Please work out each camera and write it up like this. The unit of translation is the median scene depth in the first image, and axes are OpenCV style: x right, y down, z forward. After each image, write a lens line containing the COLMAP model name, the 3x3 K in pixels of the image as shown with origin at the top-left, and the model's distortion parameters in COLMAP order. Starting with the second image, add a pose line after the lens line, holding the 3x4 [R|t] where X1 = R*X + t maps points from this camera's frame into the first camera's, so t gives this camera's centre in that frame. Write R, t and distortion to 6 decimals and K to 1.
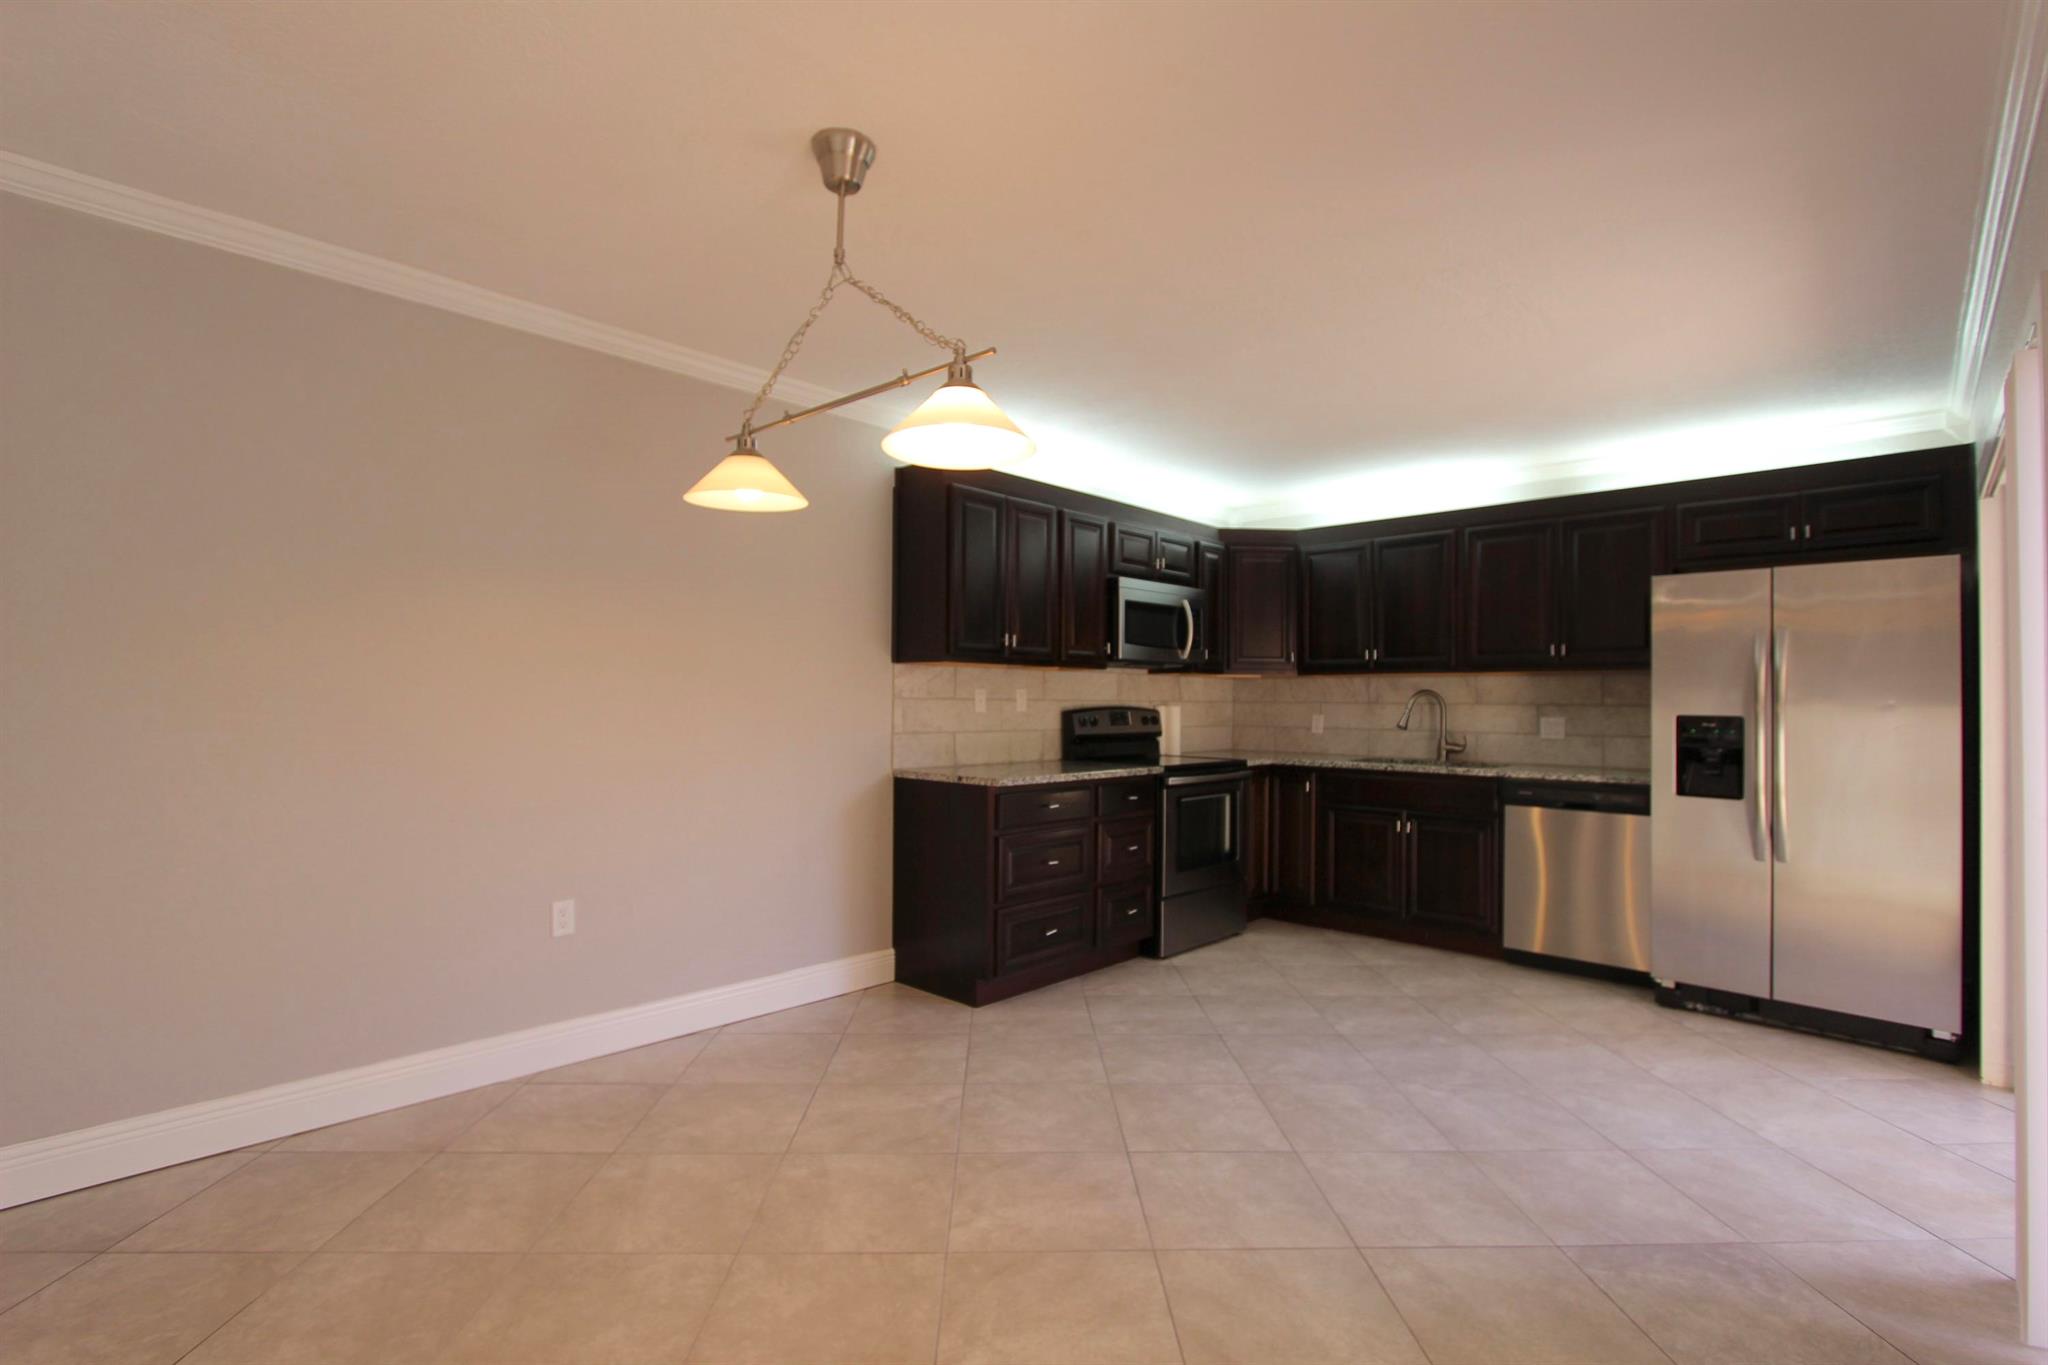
lens RADIAL K [[942.2, 0, 1036.2], [0, 942.2, 684.0], [0, 0, 1]] dist [-0.018297, 0.003108]
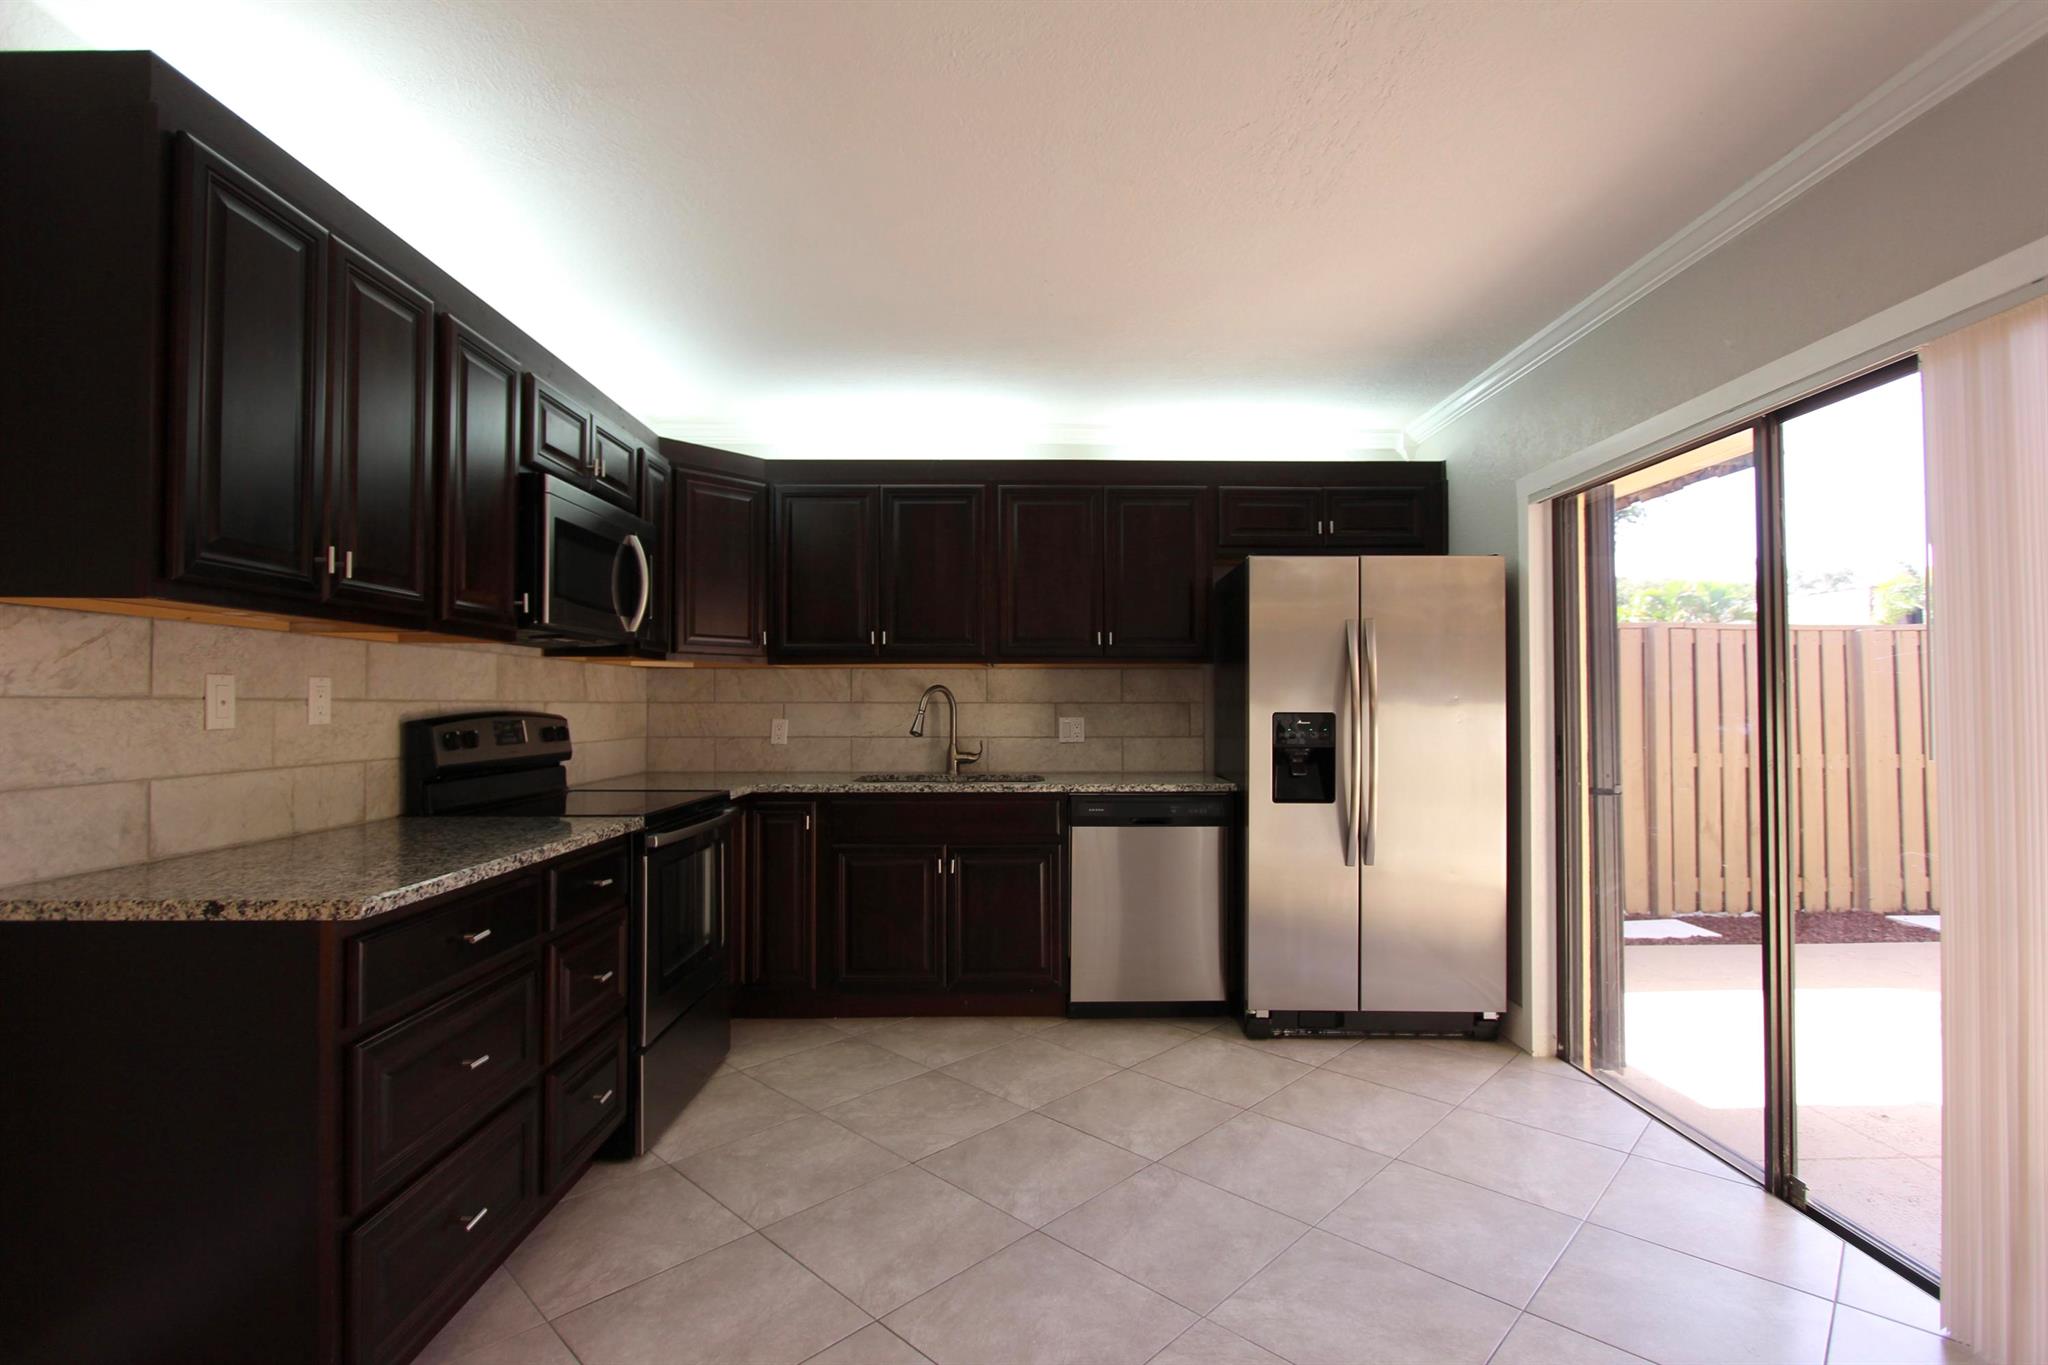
lens RADIAL K [[942.2, 0, 1036.1], [0, 942.2, 681.9], [0, 0, 1]] dist [-0.018297, 0.003108]
pose [[0.715731, 0.007707, 0.698334, -0.103148], [-0.005848, 0.999970, -0.005042, 0.009402], [-0.698352, -0.000475, 0.715755, 0.492290]]
